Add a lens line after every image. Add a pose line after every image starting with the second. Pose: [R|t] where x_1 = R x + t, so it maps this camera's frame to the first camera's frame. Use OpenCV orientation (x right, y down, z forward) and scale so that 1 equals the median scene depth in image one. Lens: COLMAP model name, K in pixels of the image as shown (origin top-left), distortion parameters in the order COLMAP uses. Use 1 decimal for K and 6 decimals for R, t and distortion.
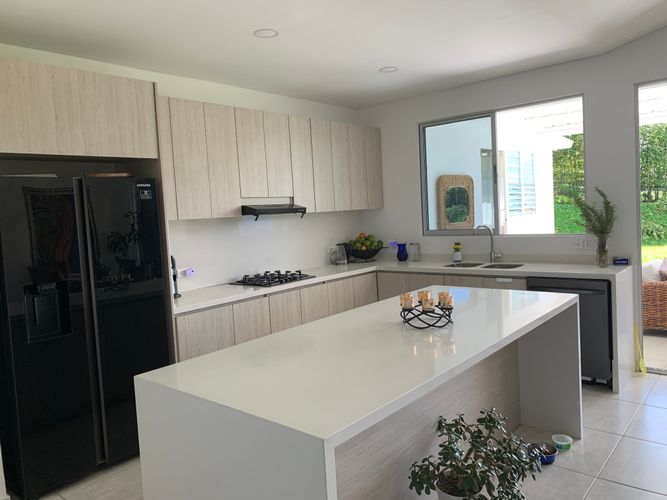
lens RADIAL K [[511.0, 0, 332.6], [0, 511.0, 248.0], [0, 0, 1]] dist [0.118585, -0.143252]
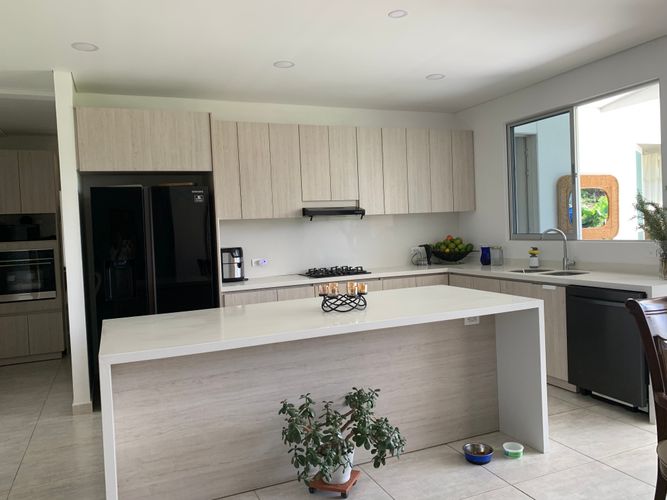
lens RADIAL K [[511.0, 0, 332.6], [0, 511.0, 248.0], [0, 0, 1]] dist [0.118585, -0.143252]
pose [[0.896424, 0.035234, -0.441795, 0.384319], [-0.040141, 0.999192, -0.001759, 0.008078], [0.441377, 0.019311, 0.897114, -0.017270]]
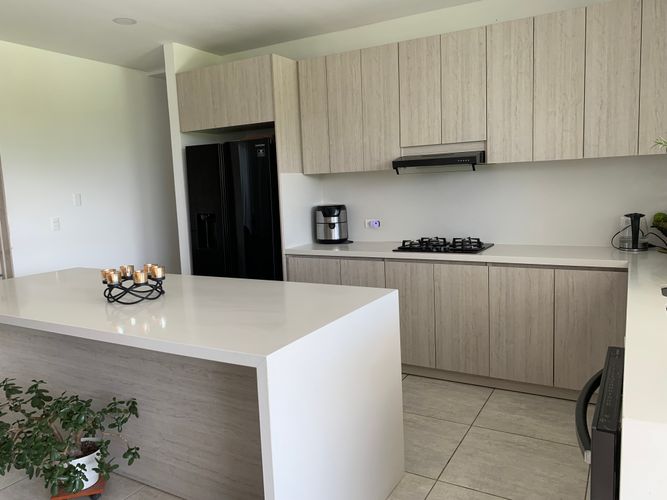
lens RADIAL K [[511.0, 0, 332.6], [0, 511.0, 248.0], [0, 0, 1]] dist [0.118585, -0.143252]
pose [[0.180039, 0.168009, -0.969205, 0.657786], [-0.045469, 0.985674, 0.162418, -0.062691], [0.982608, 0.014828, 0.185099, 0.686200]]
